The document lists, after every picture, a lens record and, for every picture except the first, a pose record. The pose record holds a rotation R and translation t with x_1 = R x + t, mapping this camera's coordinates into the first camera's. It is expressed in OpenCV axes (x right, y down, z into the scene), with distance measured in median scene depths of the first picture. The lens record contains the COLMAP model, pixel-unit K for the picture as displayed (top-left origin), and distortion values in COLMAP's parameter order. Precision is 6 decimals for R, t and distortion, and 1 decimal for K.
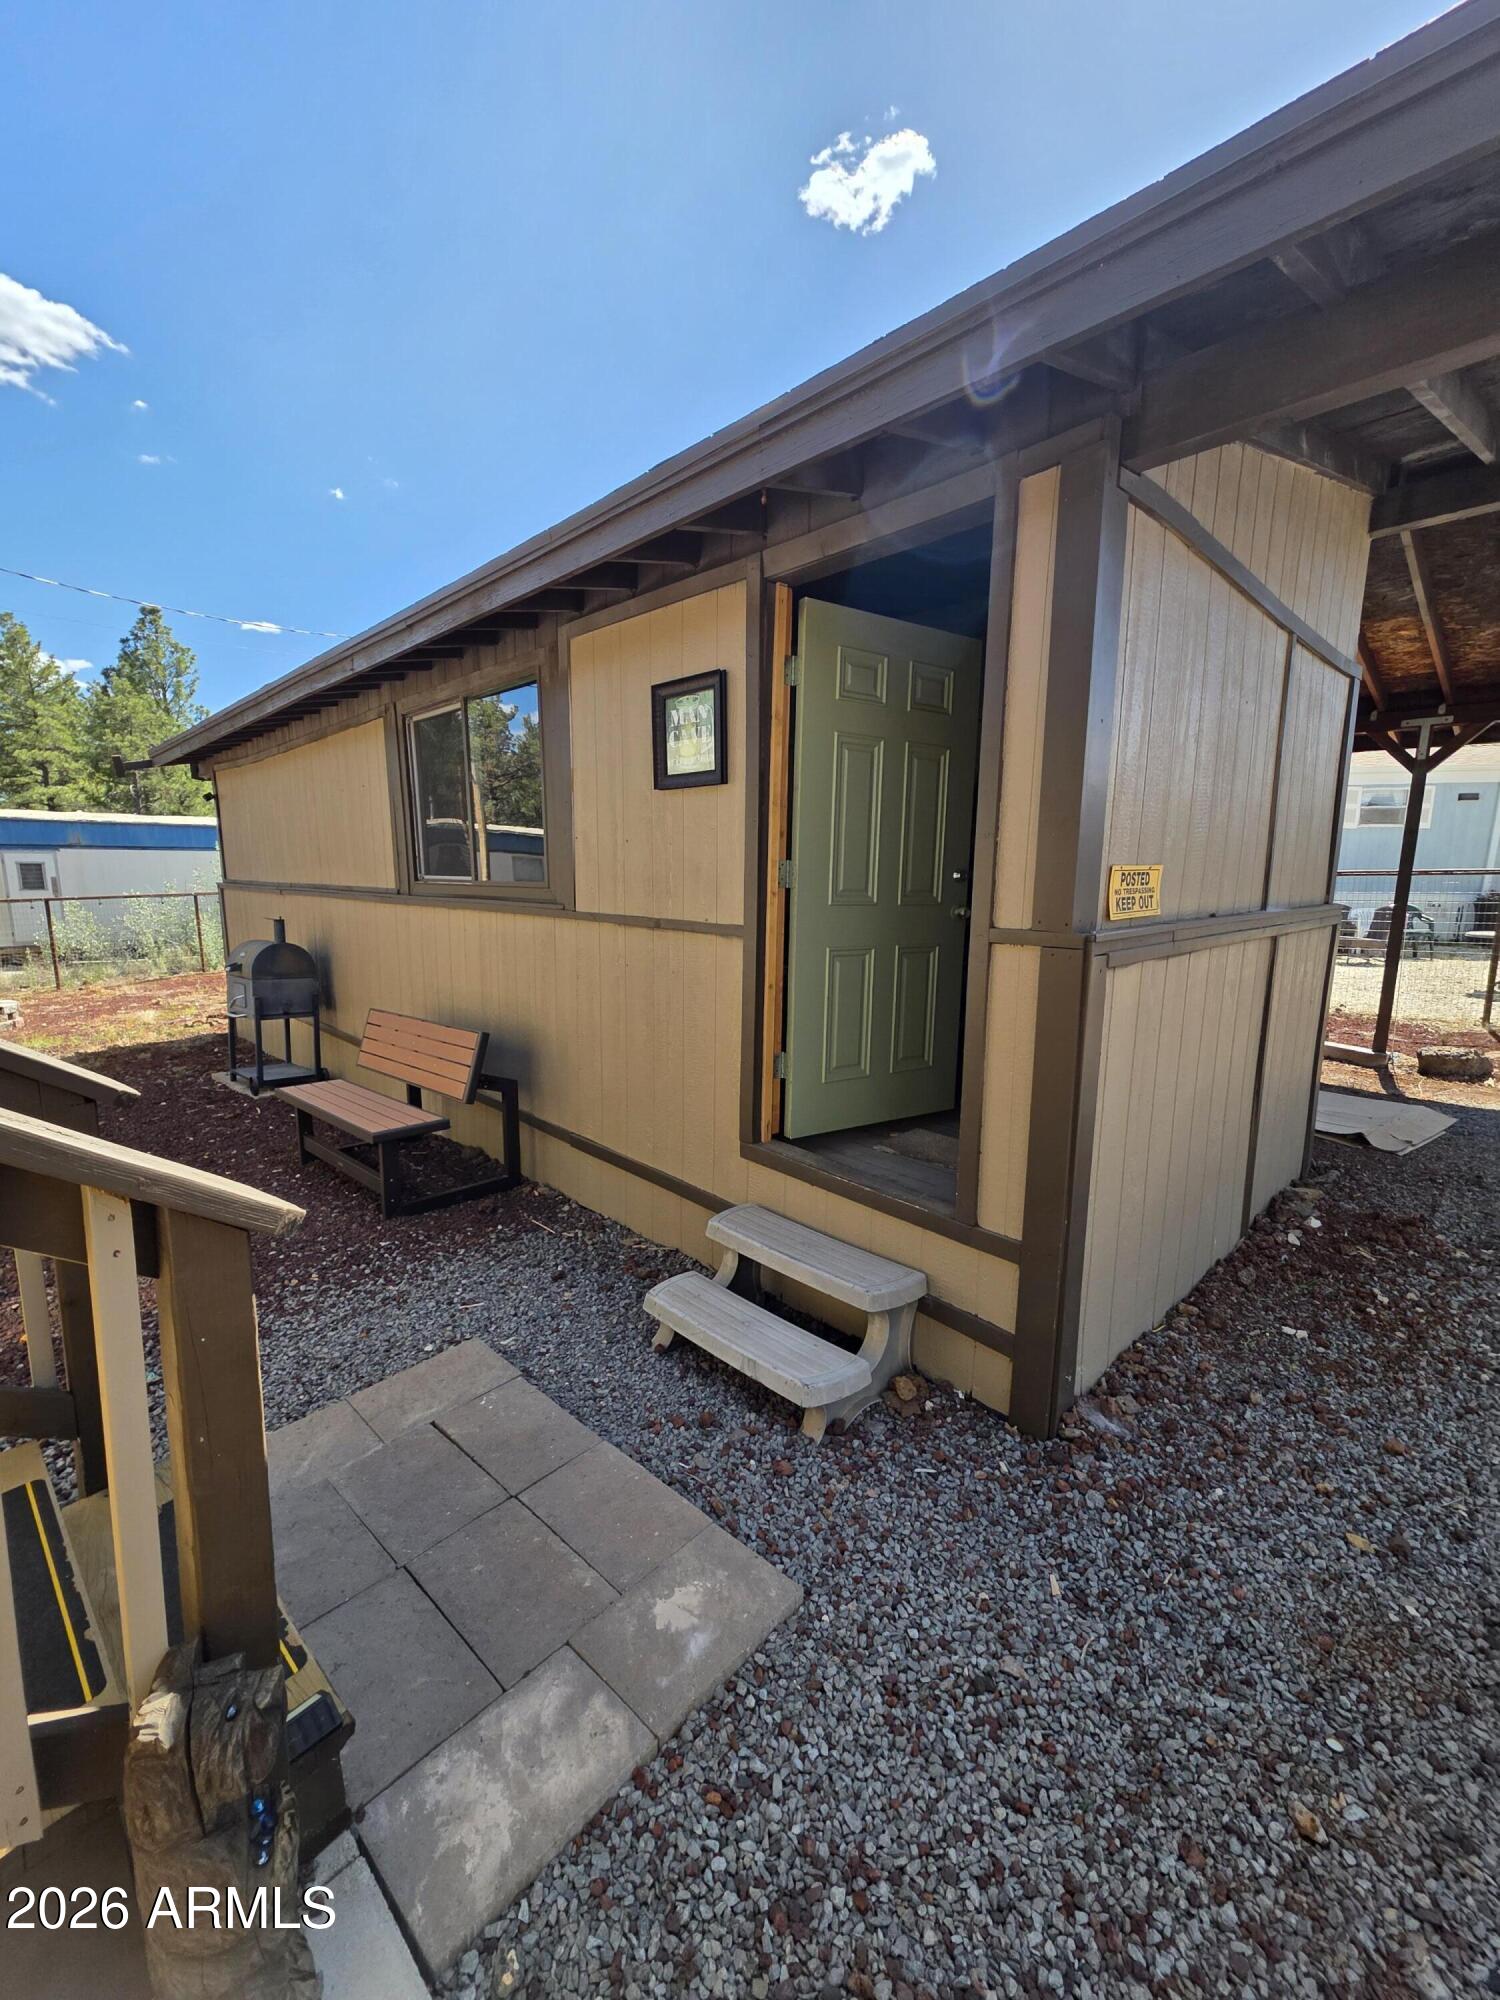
lens RADIAL K [[804.6, 0, 748.0], [0, 804.6, 998.4], [0, 0, 1]] dist [0.008404, 0.000484]
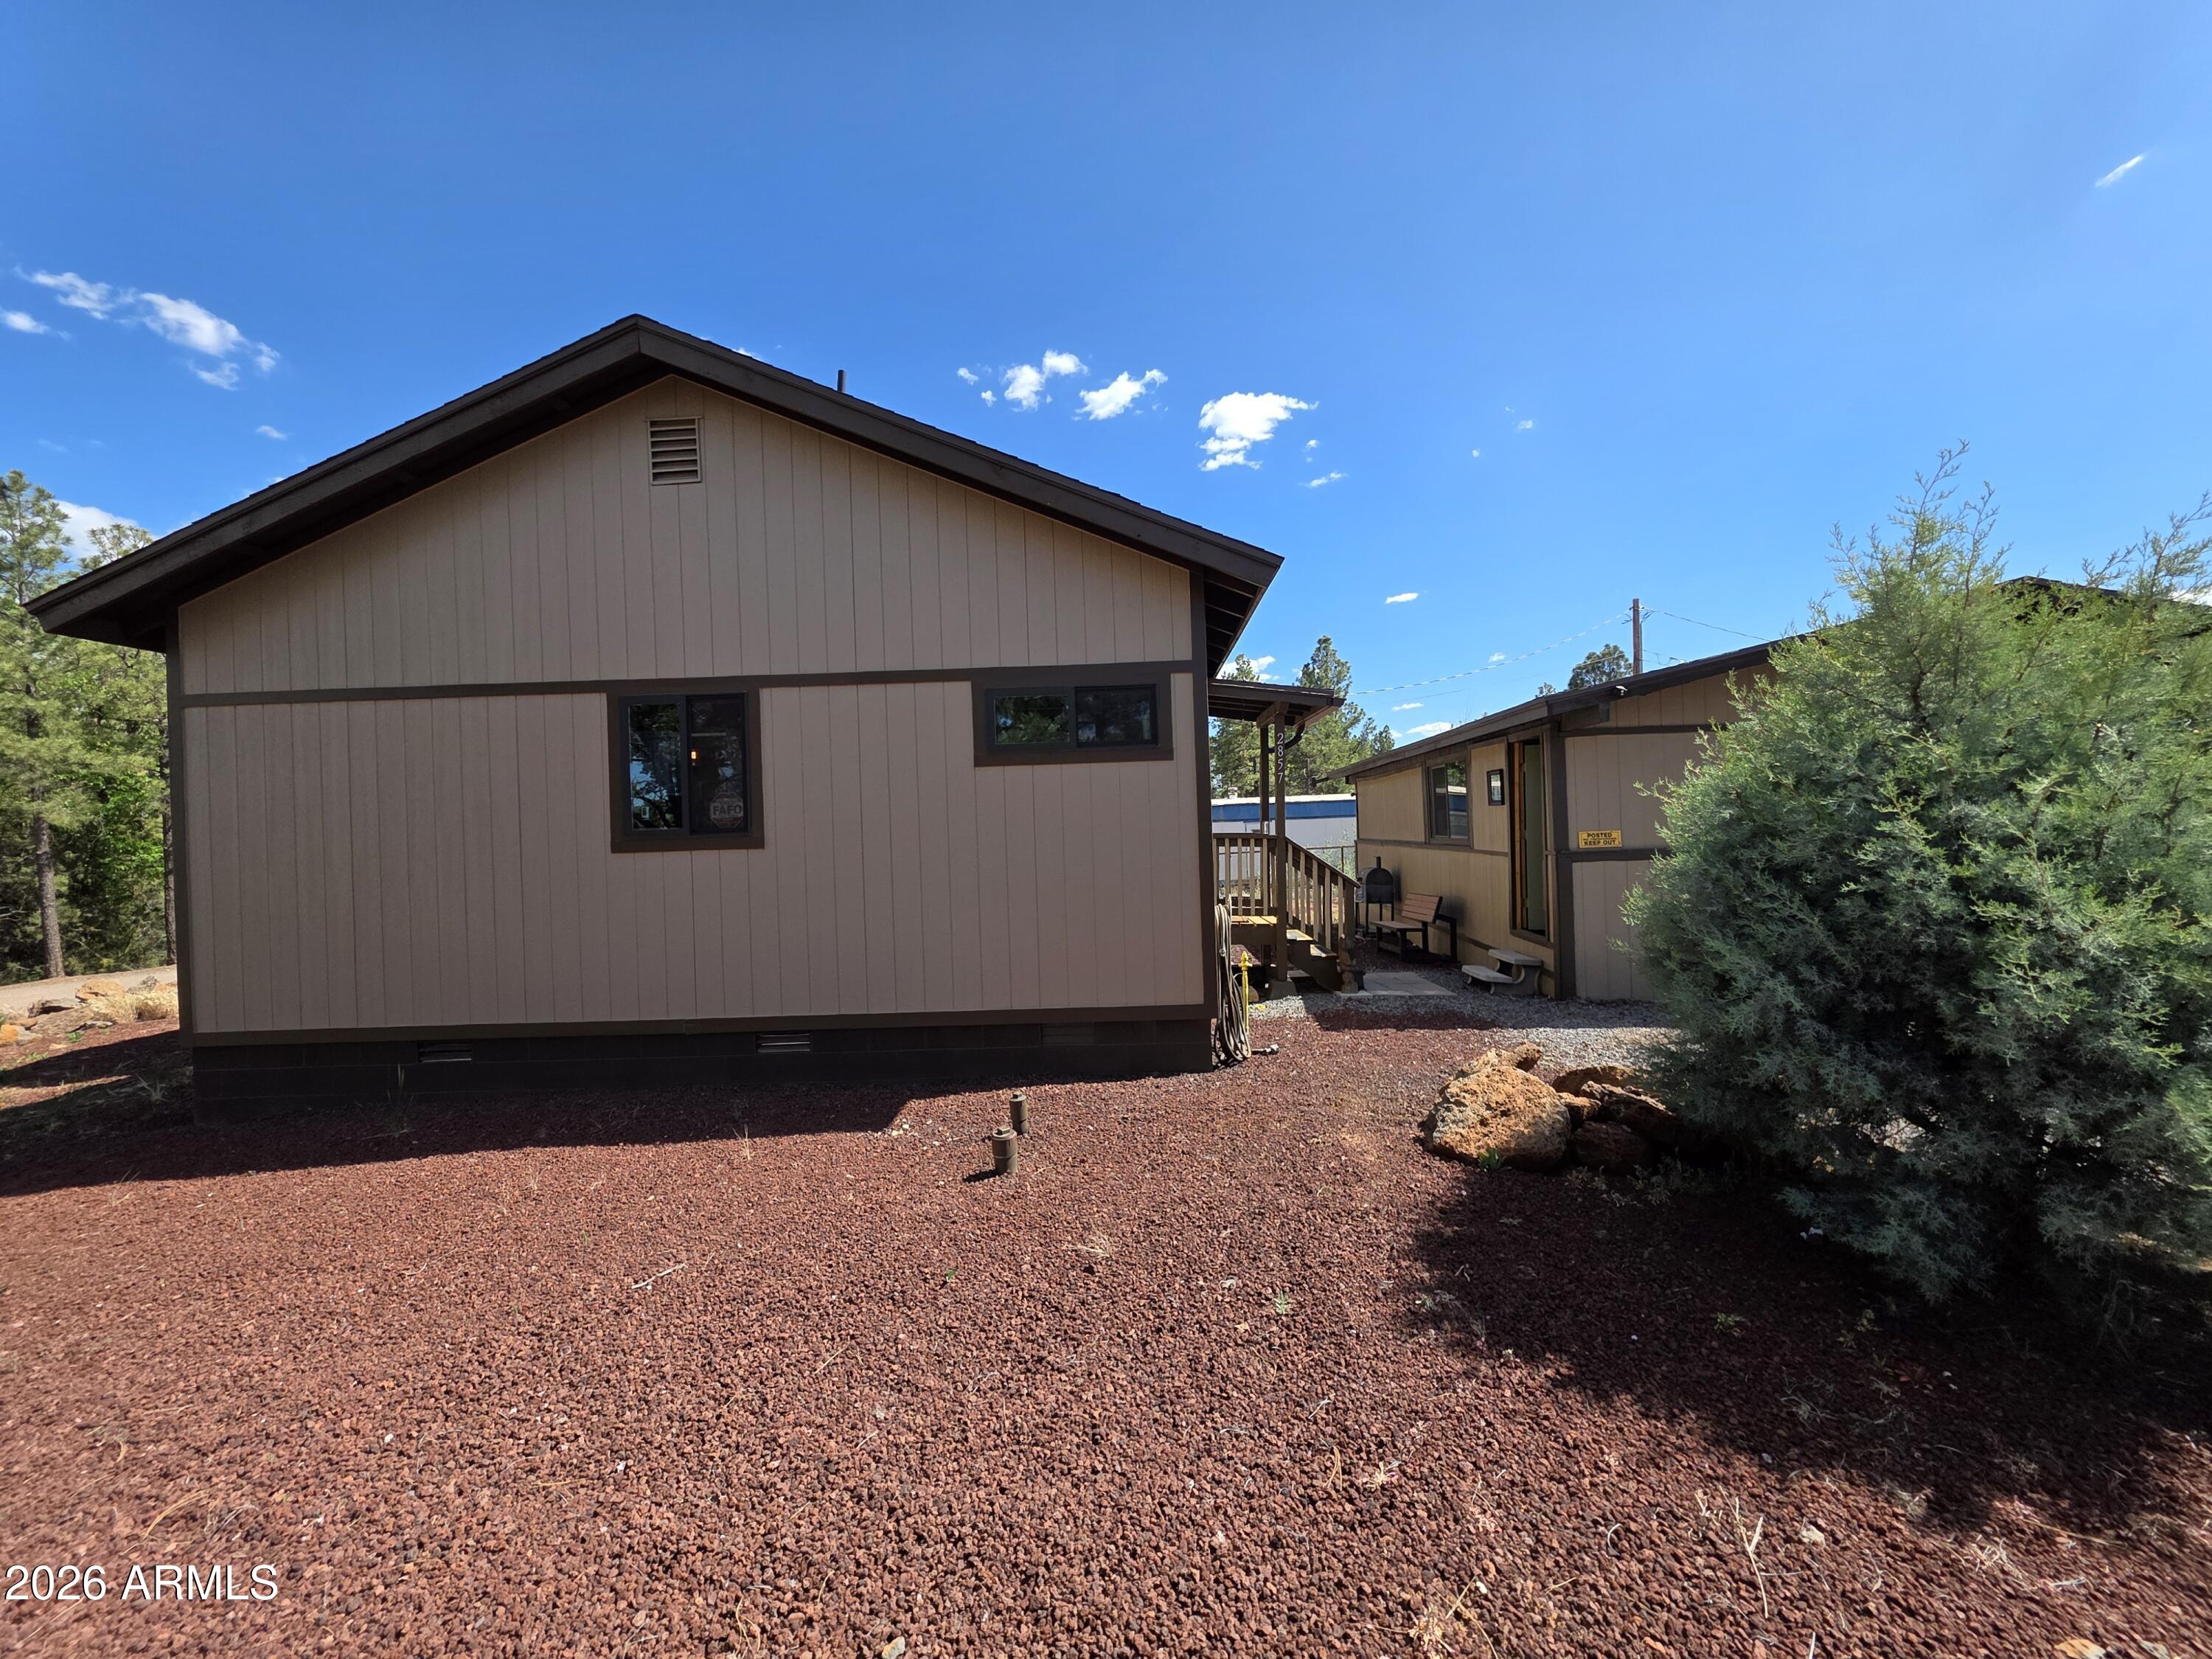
lens RADIAL K [[889.9, 0, 1093.8], [0, 889.9, 827.9], [0, 0, 1]] dist [0.008404, 0.000484]
pose [[0.650547, -0.025978, -0.759022, 0.280518], [-0.088015, 0.990102, -0.109324, 0.058684], [0.754349, 0.137926, 0.641821, -0.425120]]
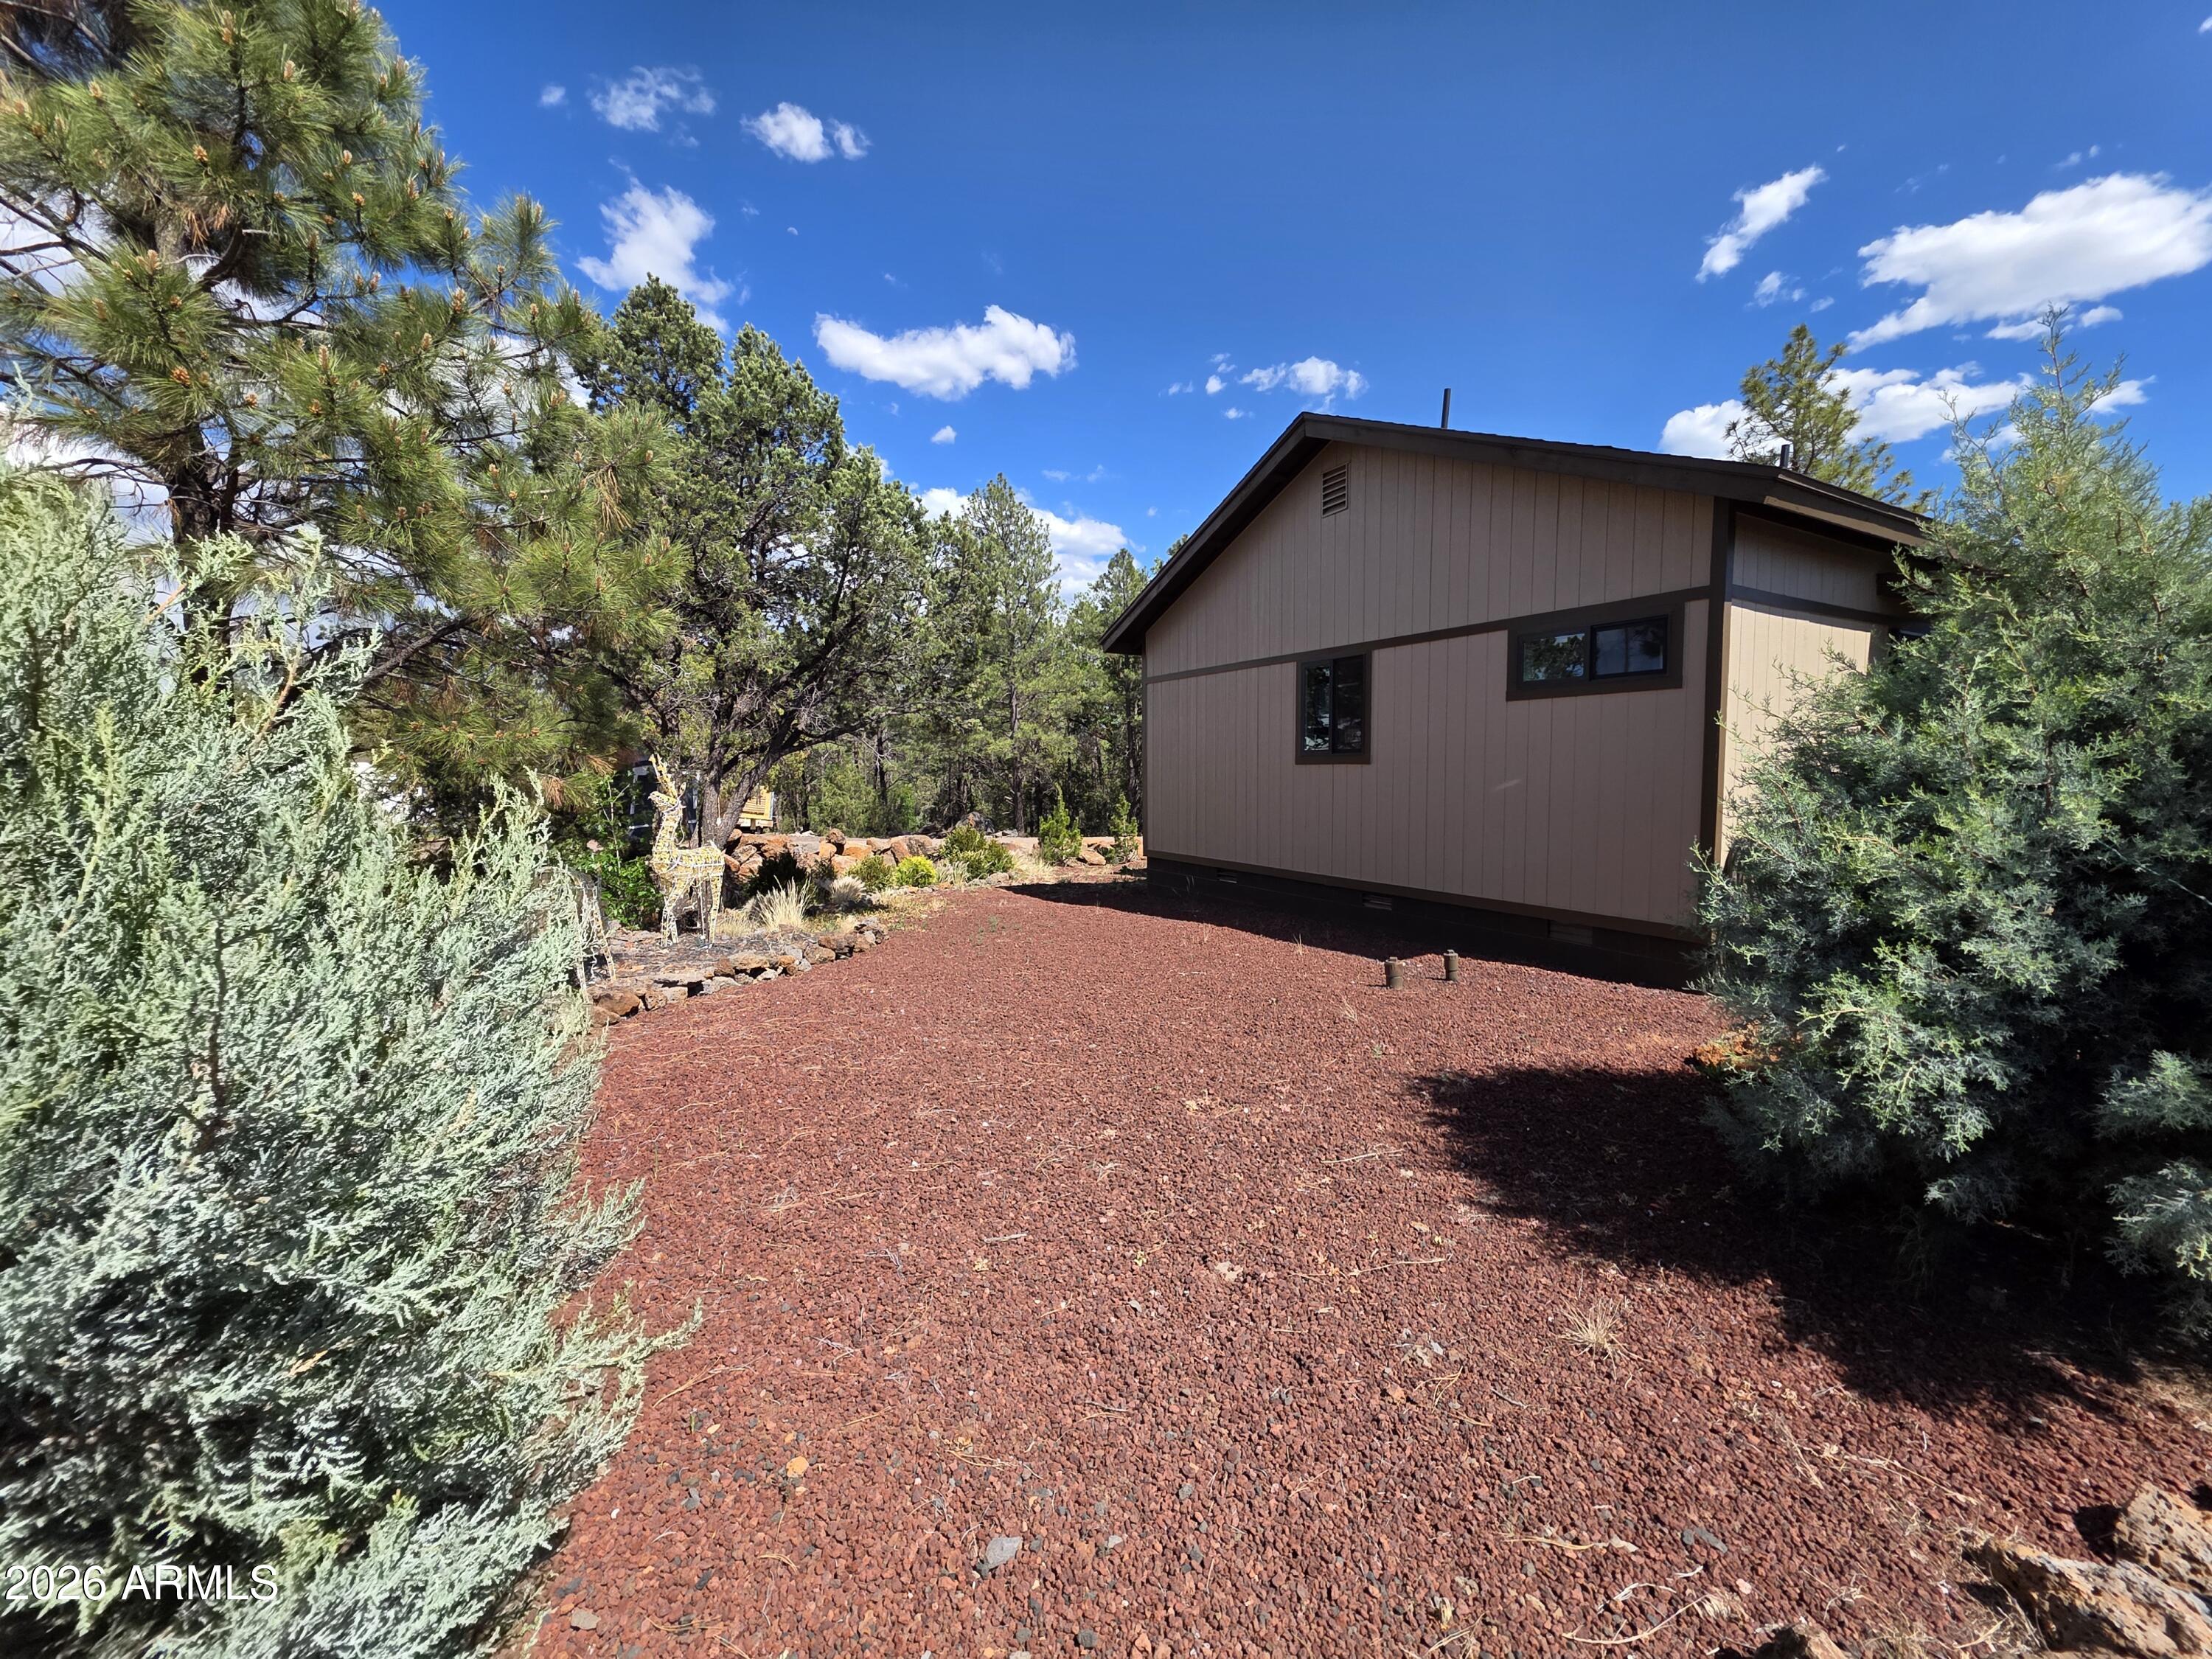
lens RADIAL K [[889.9, 0, 1093.8], [0, 889.9, 827.9], [0, 0, 1]] dist [0.008404, 0.000484]
pose [[-0.314561, 0.057770, -0.947478, 0.472310], [-0.155864, 0.981455, 0.111588, 0.041754], [0.936353, 0.182779, -0.299723, -0.269684]]
